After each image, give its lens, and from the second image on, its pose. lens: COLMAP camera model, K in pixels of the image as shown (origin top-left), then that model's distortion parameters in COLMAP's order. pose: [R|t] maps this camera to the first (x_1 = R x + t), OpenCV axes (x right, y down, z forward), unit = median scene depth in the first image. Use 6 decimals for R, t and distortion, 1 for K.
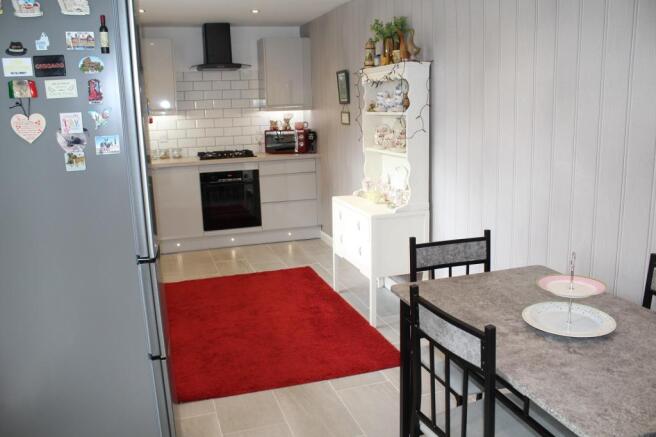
lens RADIAL K [[538.9, 0, 328.0], [0, 538.9, 218.5], [0, 0, 1]] dist [-0.151257, 0.012685]
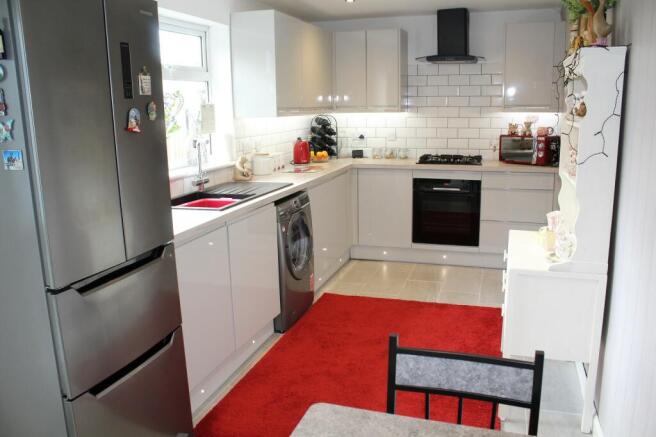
lens RADIAL K [[538.9, 0, 328.0], [0, 538.9, 218.5], [0, 0, 1]] dist [-0.151257, 0.012685]
pose [[0.802920, 0.132667, -0.581135, 0.168131], [-0.124779, 0.990726, 0.053773, -0.046124], [0.582880, 0.029337, 0.812028, 0.178482]]
